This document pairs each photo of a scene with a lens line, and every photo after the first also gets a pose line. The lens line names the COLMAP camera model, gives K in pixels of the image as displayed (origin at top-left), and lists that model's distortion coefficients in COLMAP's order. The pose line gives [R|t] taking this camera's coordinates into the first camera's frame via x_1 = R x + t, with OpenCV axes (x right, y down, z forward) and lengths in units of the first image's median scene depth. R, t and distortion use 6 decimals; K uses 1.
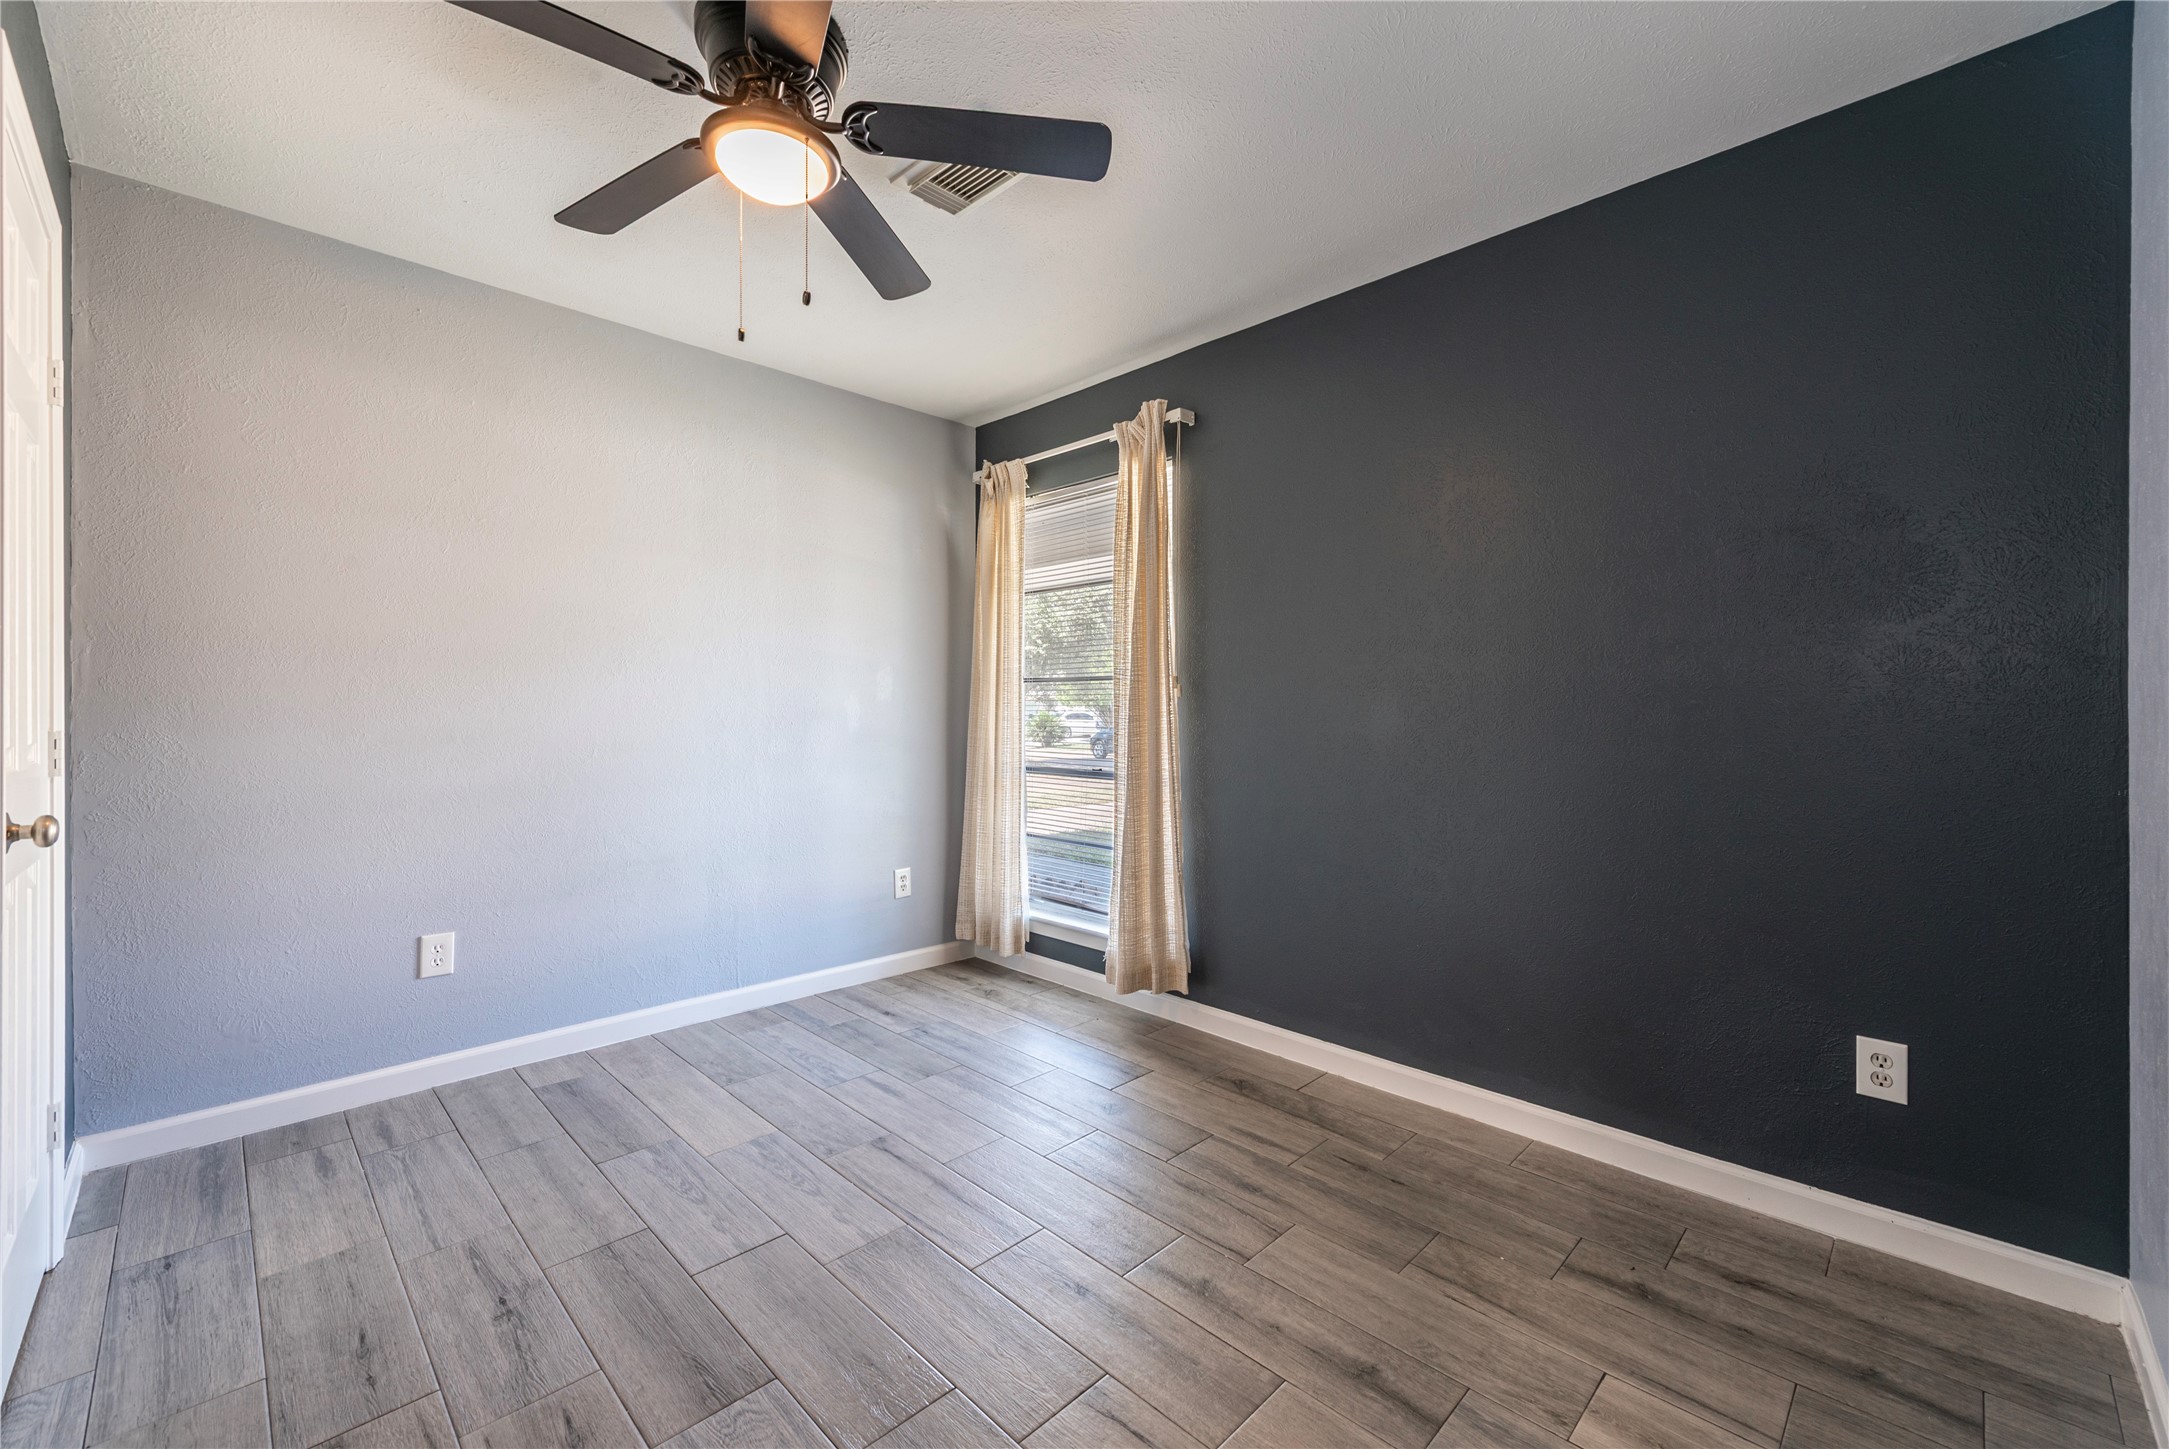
lens RADIAL K [[867.9, 0, 1094.3], [0, 867.9, 719.2], [0, 0, 1]] dist [0.003446, 0.000276]
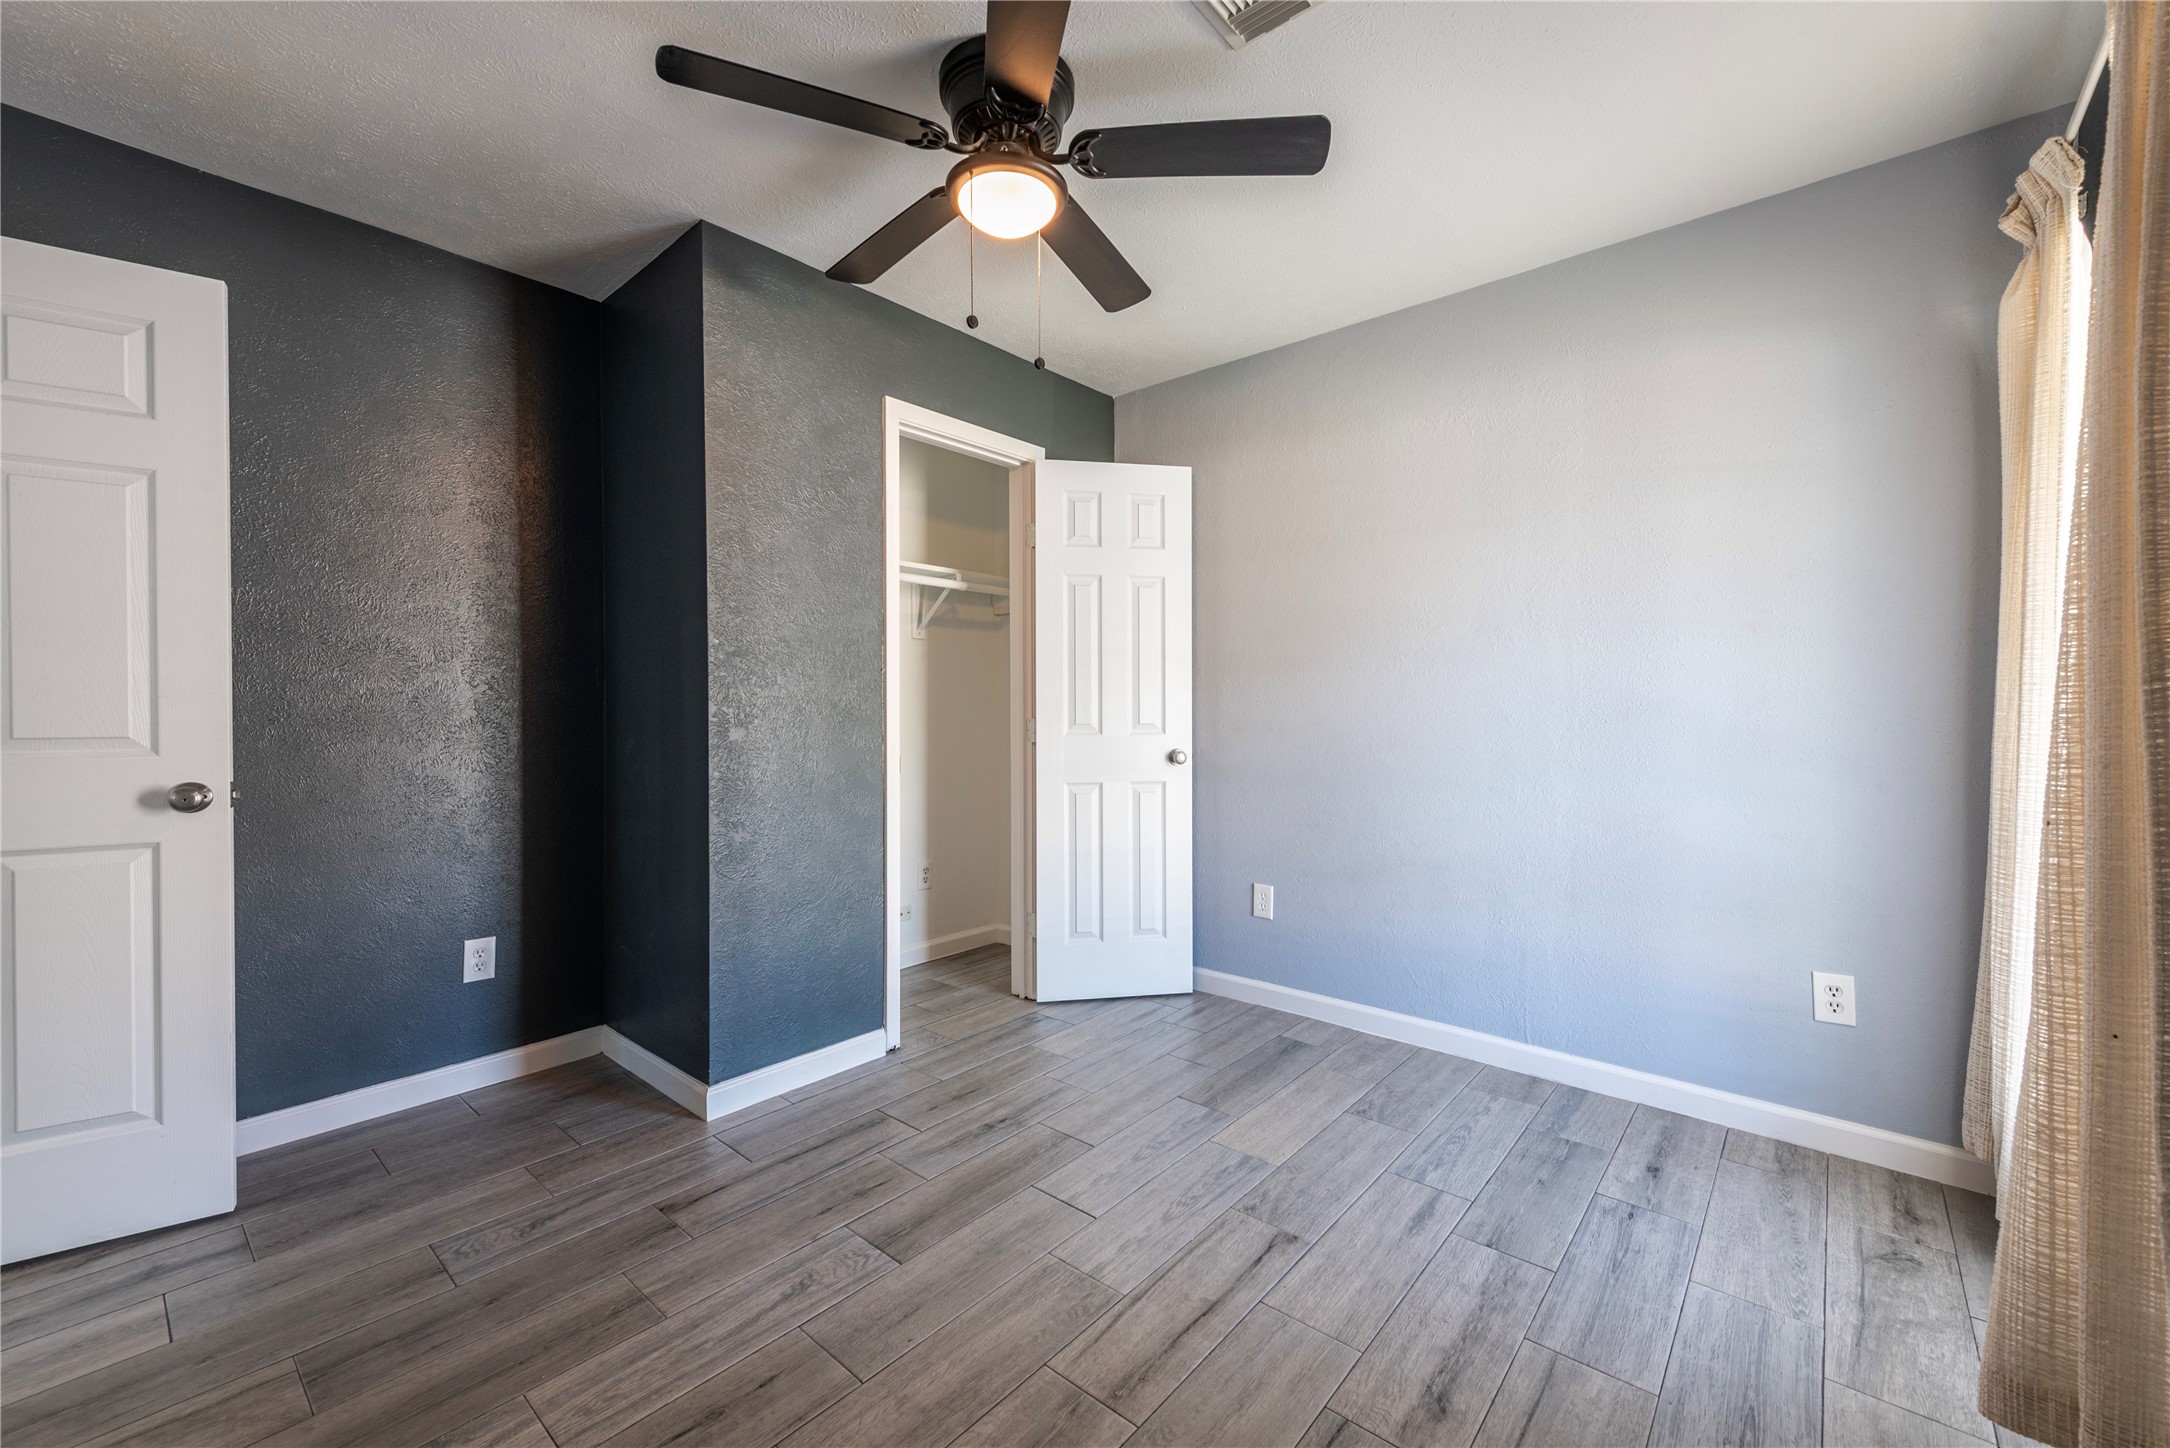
lens RADIAL K [[872.6, 0, 1093.8], [0, 872.6, 733.6], [0, 0, 1]] dist [0.007729, -0.000399]
pose [[0.067716, 0.027847, -0.997316, 0.415746], [-0.006781, 0.999600, 0.027450, -0.002506], [0.997682, 0.004904, 0.067878, 0.589924]]
